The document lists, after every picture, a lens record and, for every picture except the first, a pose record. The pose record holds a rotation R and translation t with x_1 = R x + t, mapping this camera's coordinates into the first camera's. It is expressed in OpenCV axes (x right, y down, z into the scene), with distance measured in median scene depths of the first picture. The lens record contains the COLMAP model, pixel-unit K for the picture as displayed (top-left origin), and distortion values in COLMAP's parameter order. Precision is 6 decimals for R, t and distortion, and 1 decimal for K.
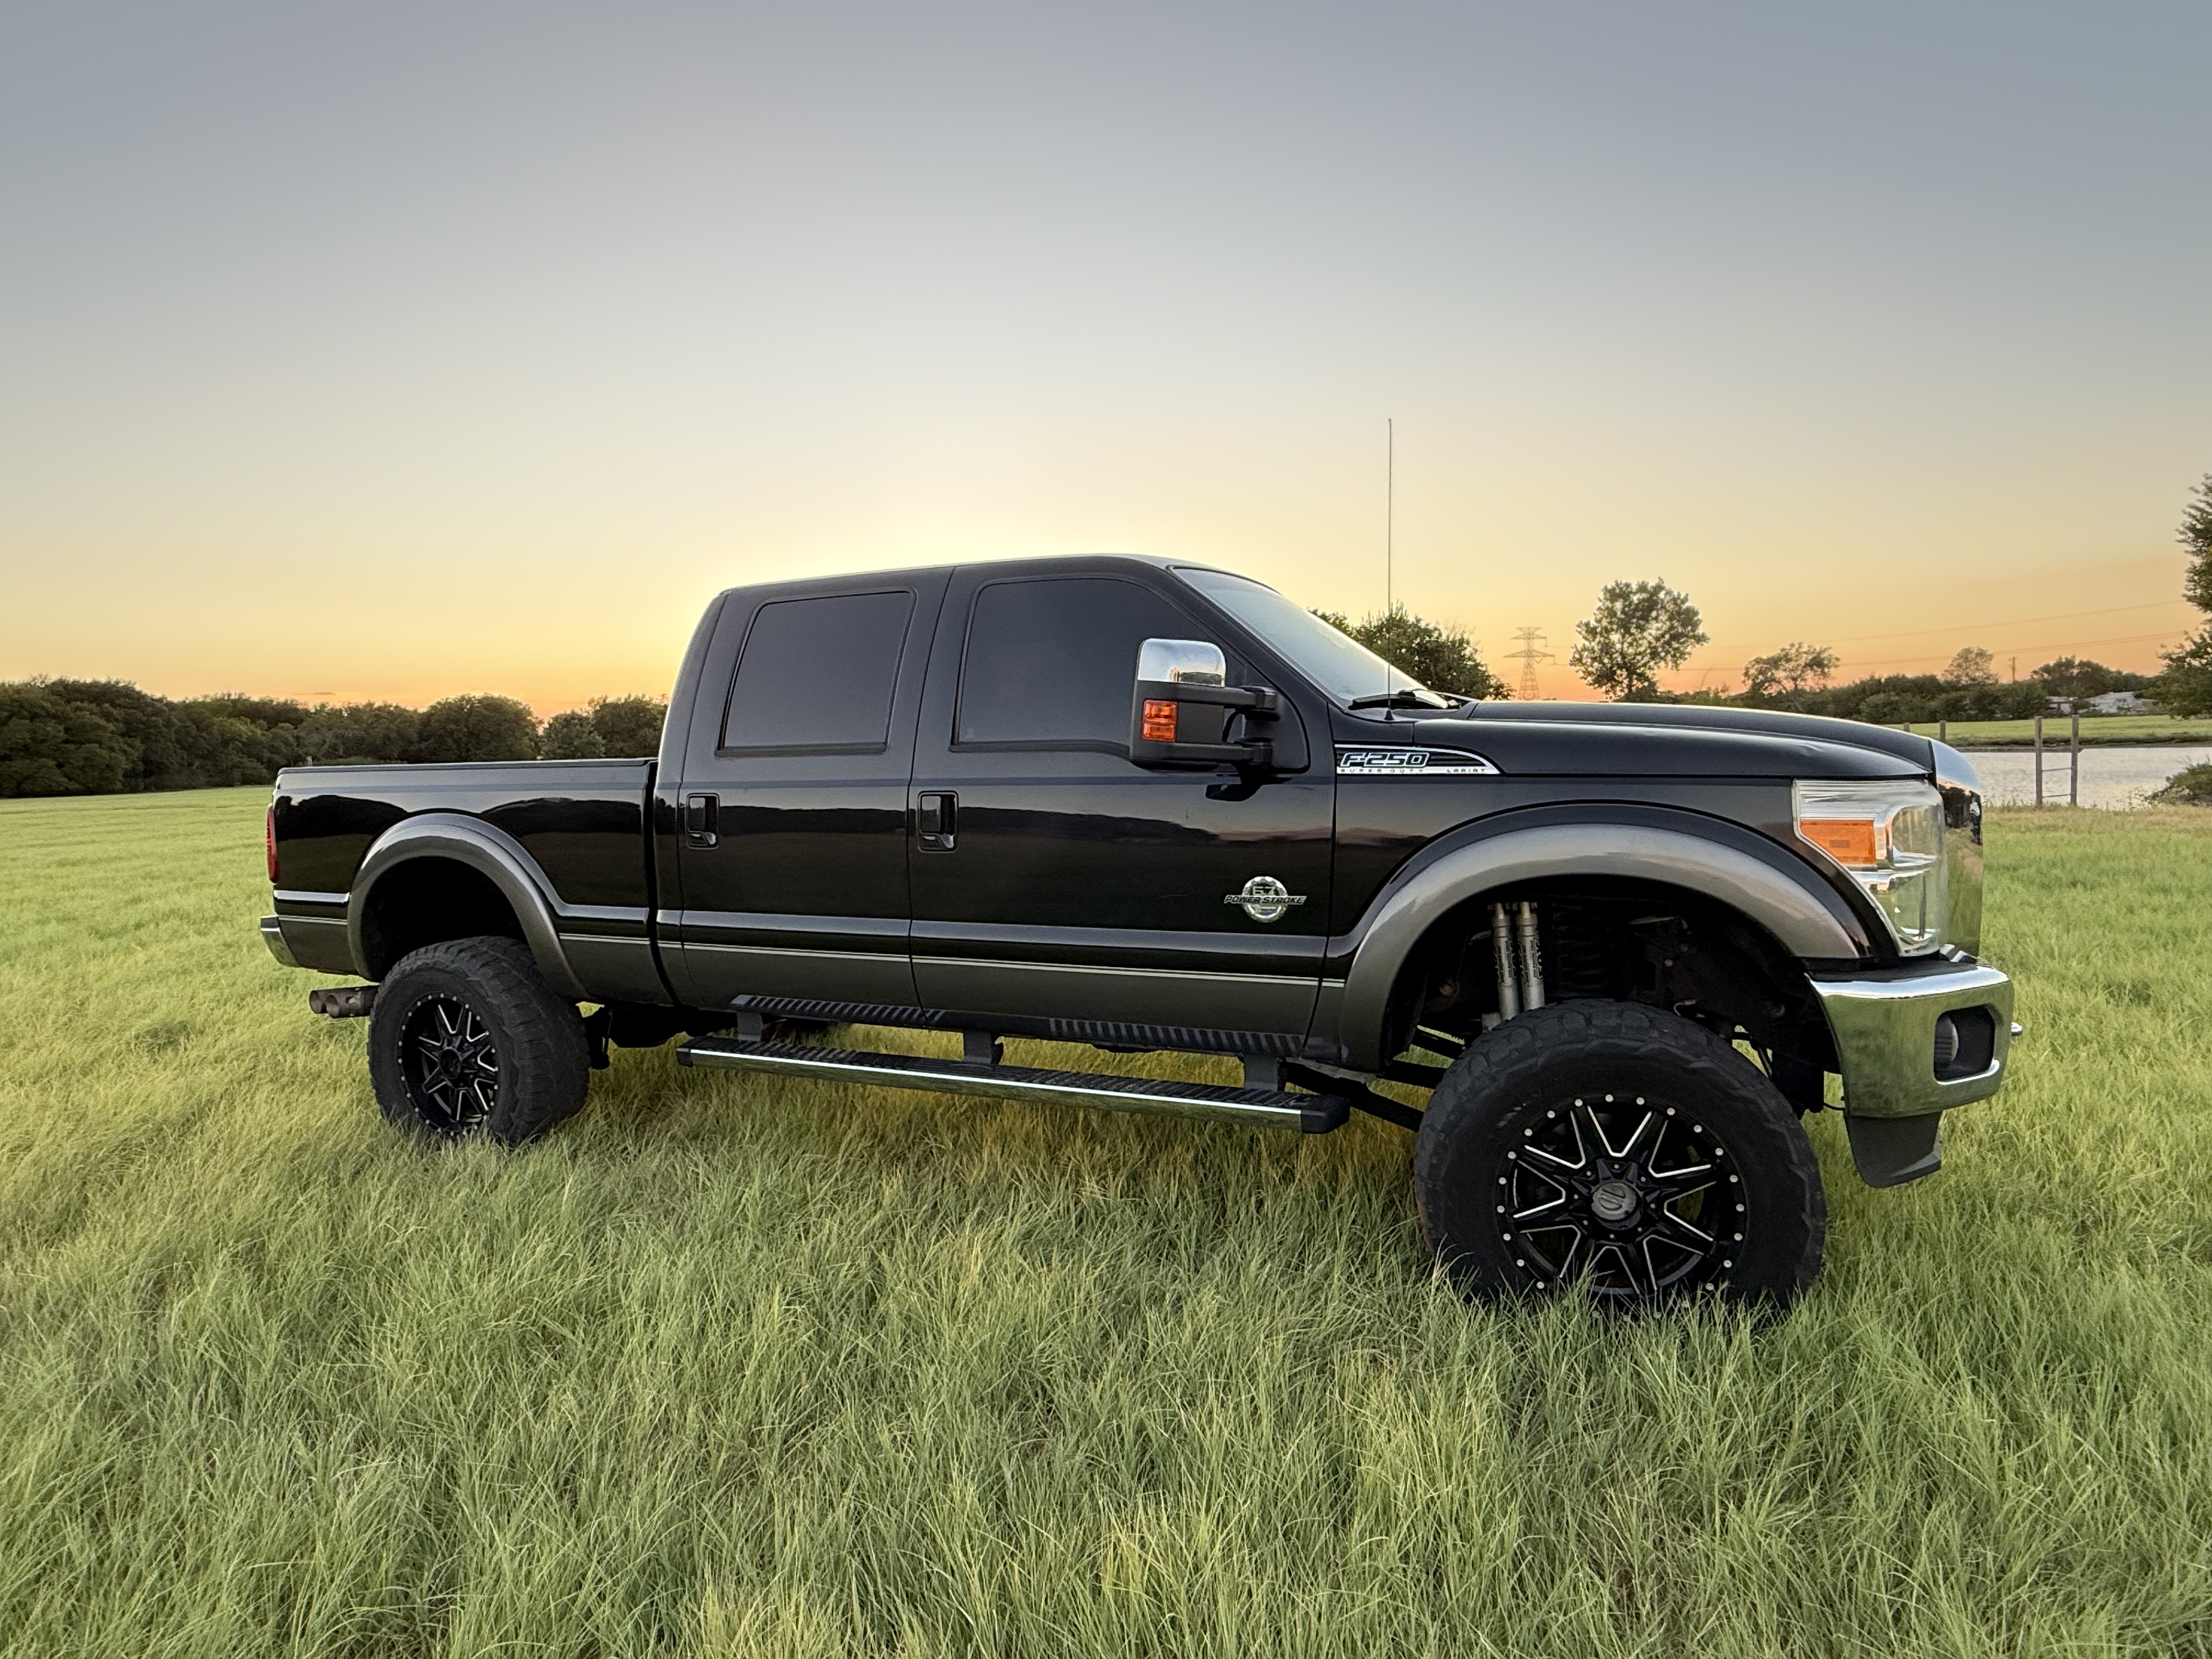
lens RADIAL K [[1191.2, 0, 1102.2], [0, 1191.2, 830.7], [0, 0, 1]] dist [0.005019, -0.003147]
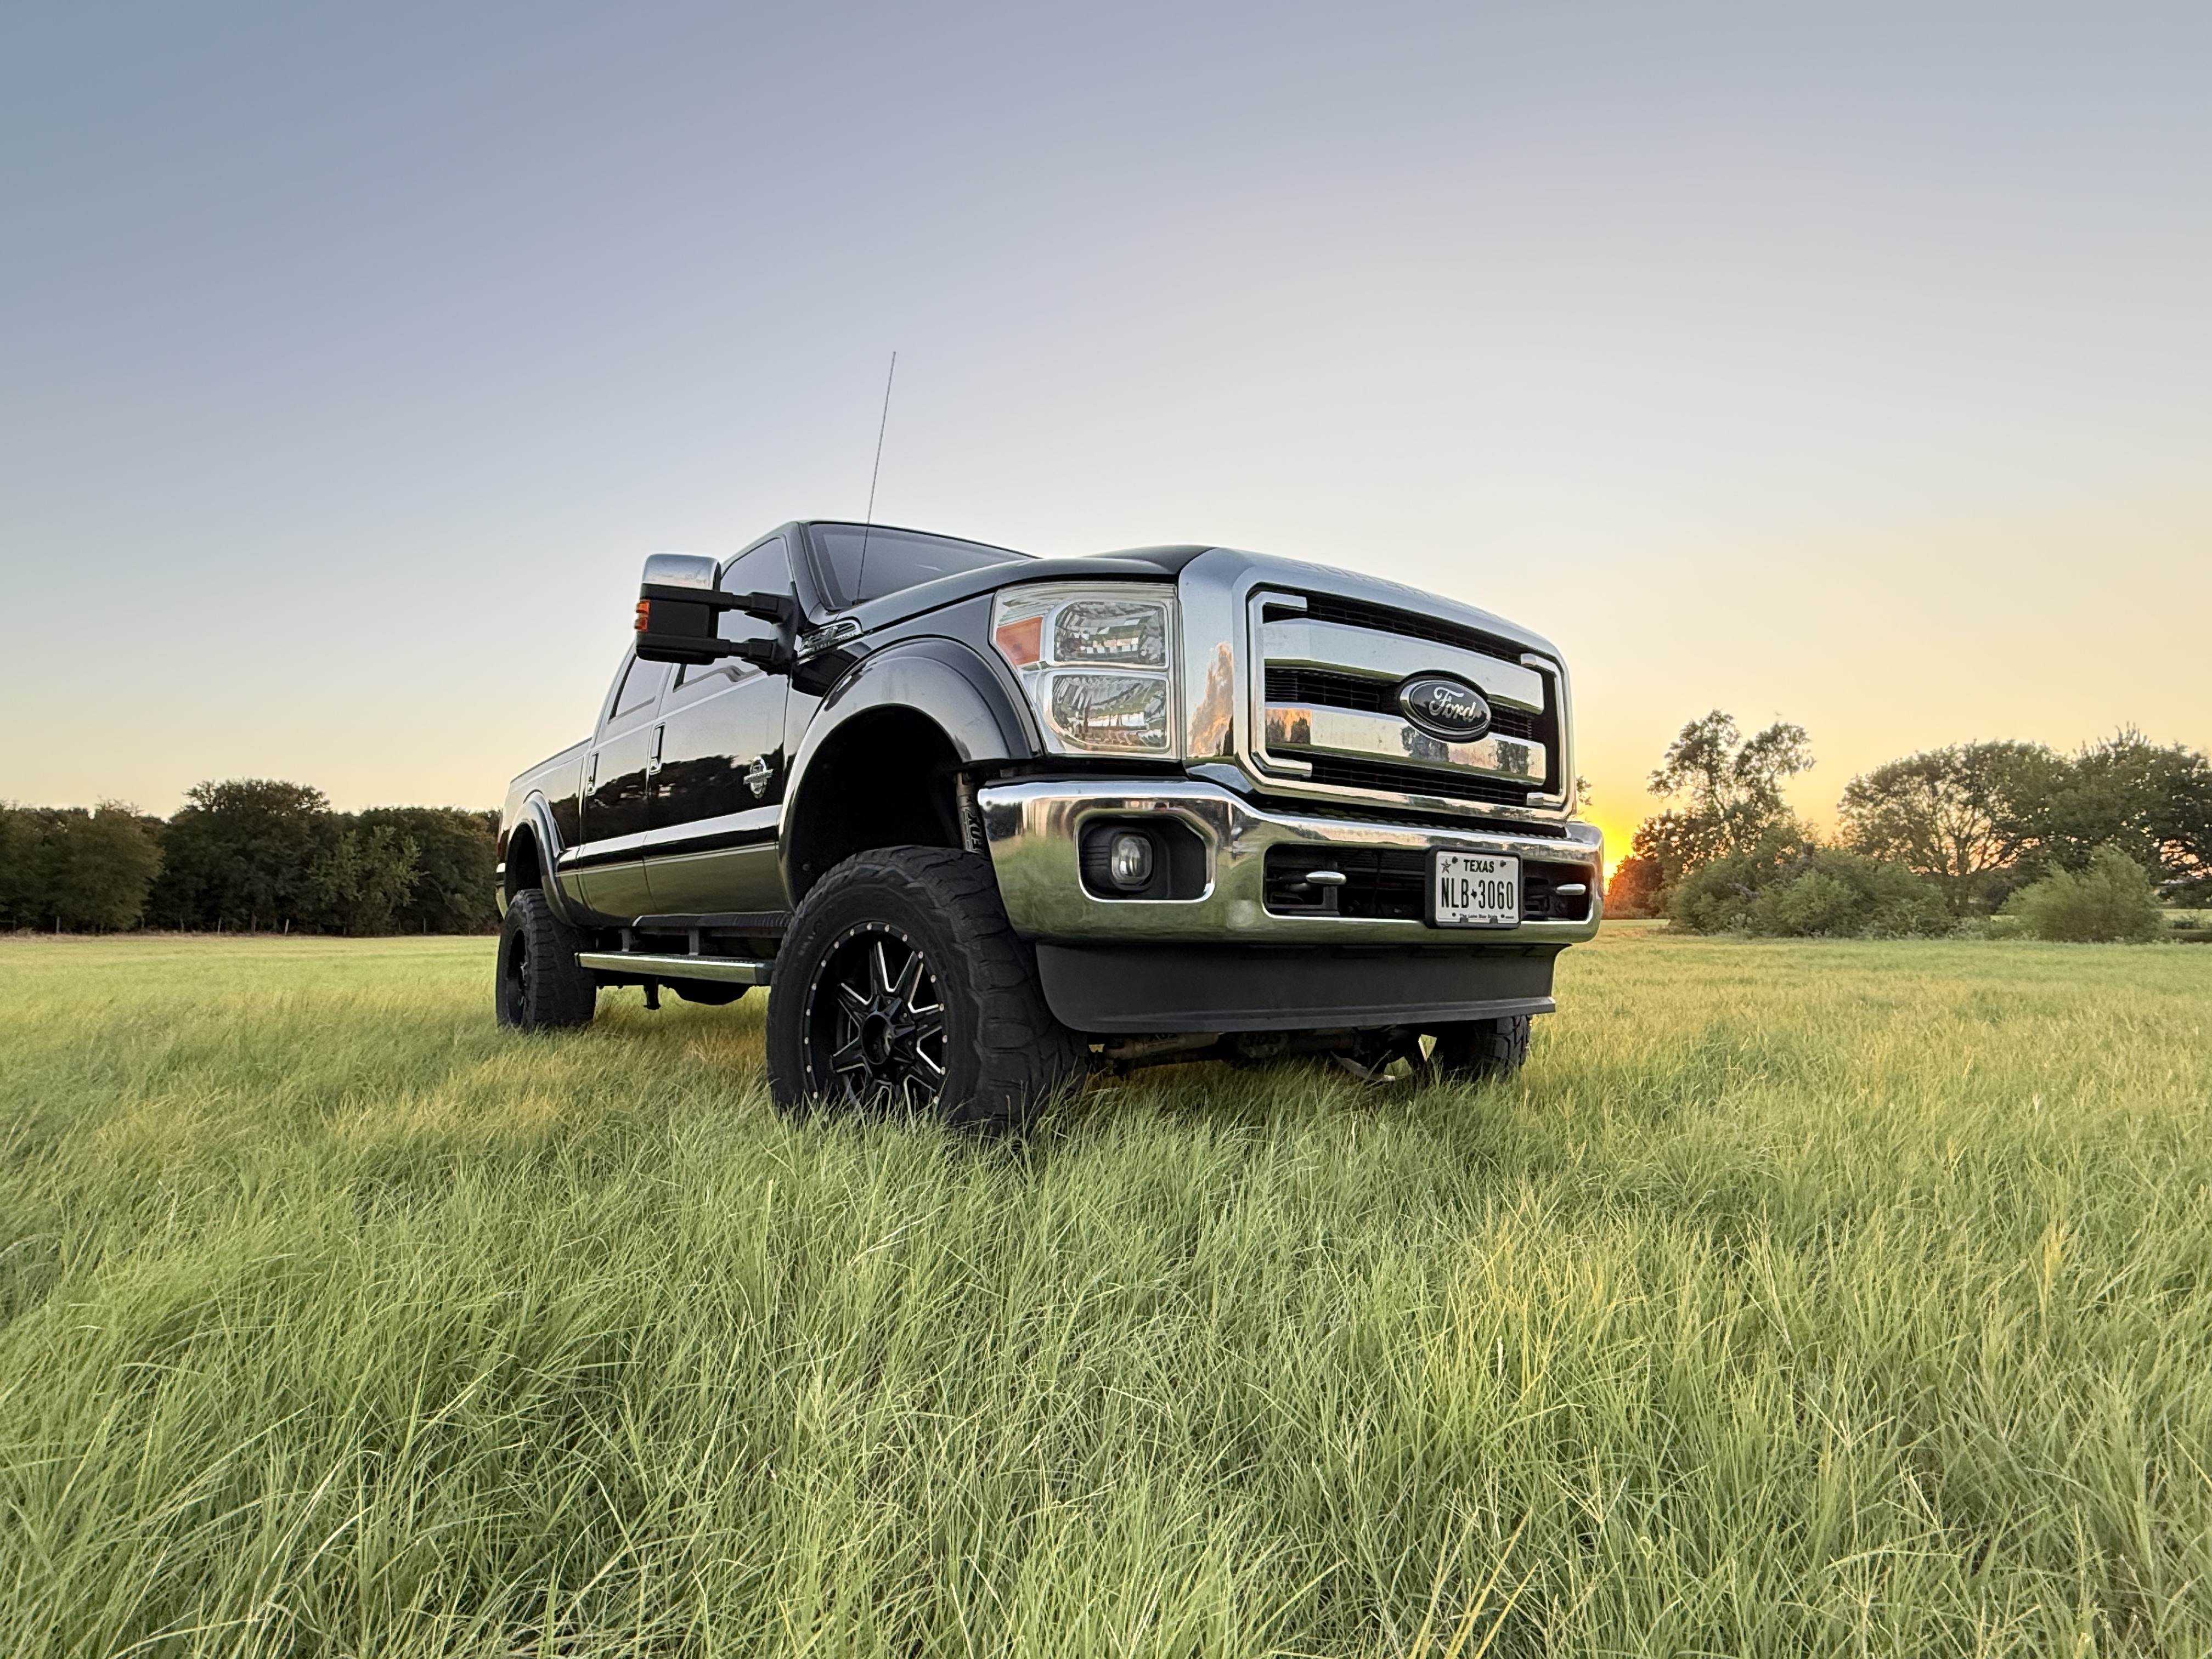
lens RADIAL K [[1191.2, 0, 1102.1], [0, 1191.2, 825.2], [0, 0, 1]] dist [0.005019, -0.003147]
pose [[0.872693, -0.016583, -0.487987, 0.798937], [-0.052993, 0.990303, -0.128423, 0.190183], [0.485384, 0.137934, 0.863352, 0.161388]]
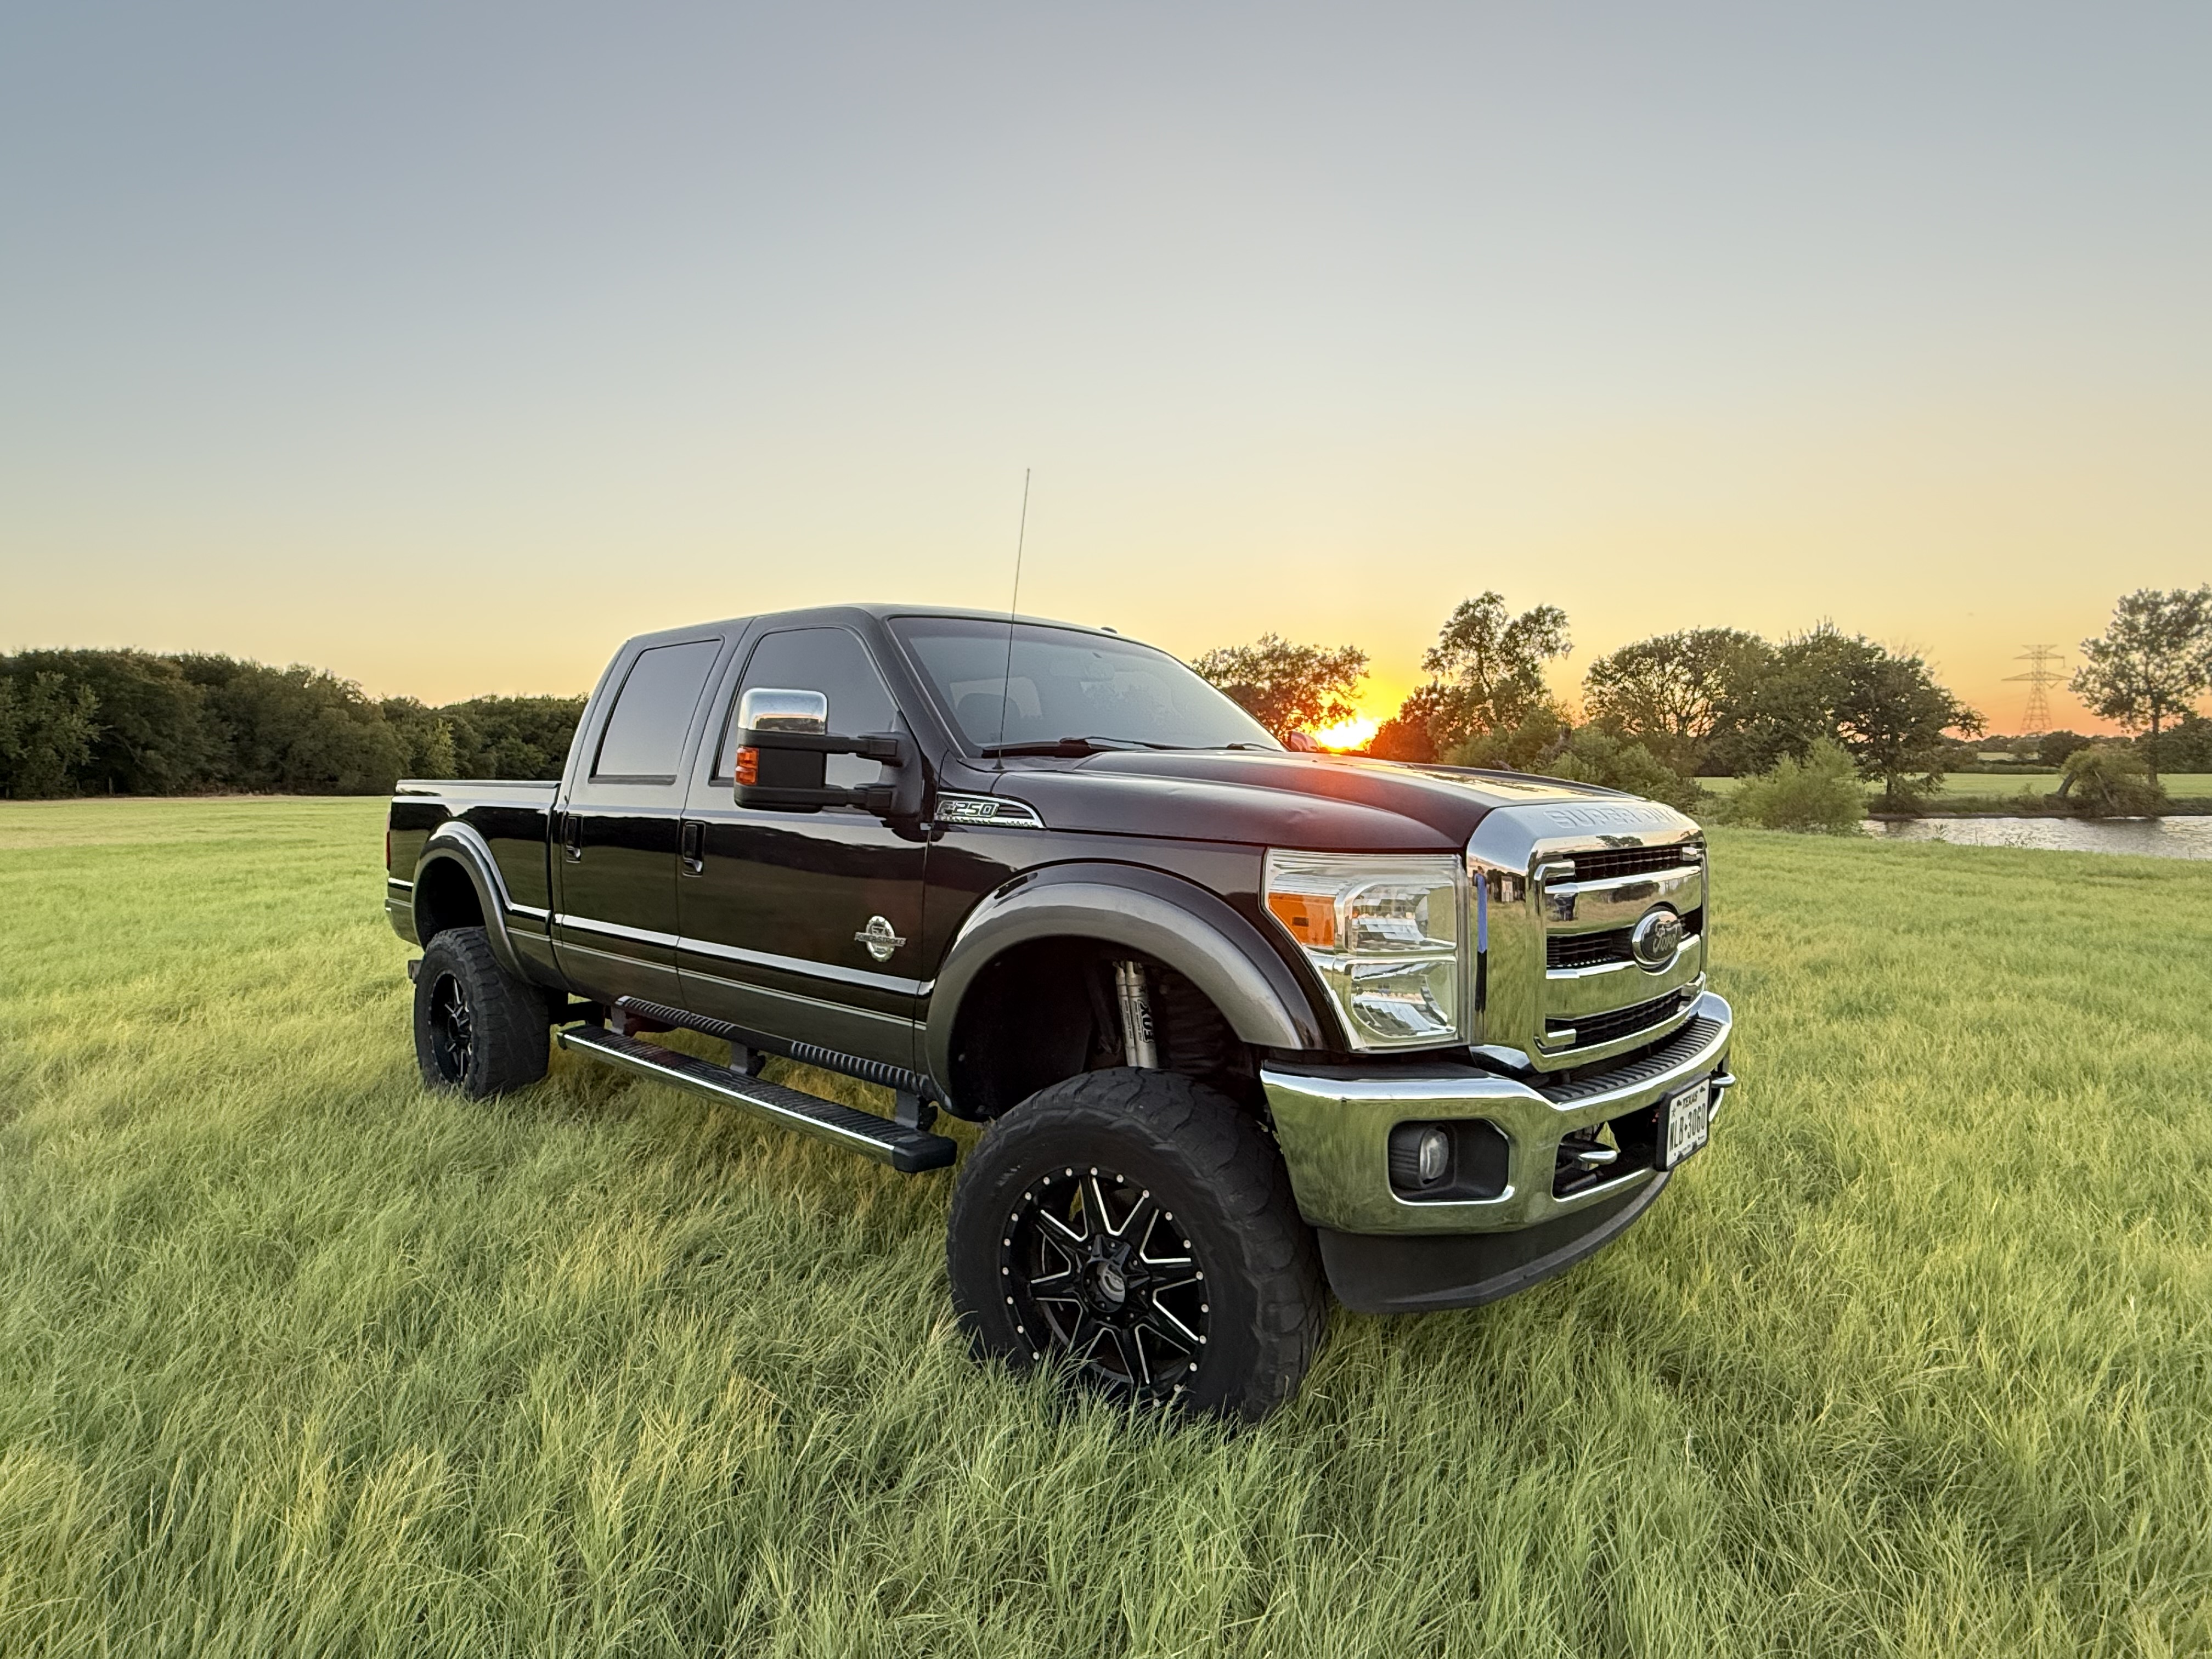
lens RADIAL K [[1191.2, 0, 1105.6], [0, 1191.2, 826.0], [0, 0, 1]] dist [0.005019, -0.003147]
pose [[0.947968, 0.041561, -0.315642, 0.532766], [-0.048345, 0.998737, -0.013689, -0.029209], [0.314674, 0.028236, 0.948780, 0.065035]]
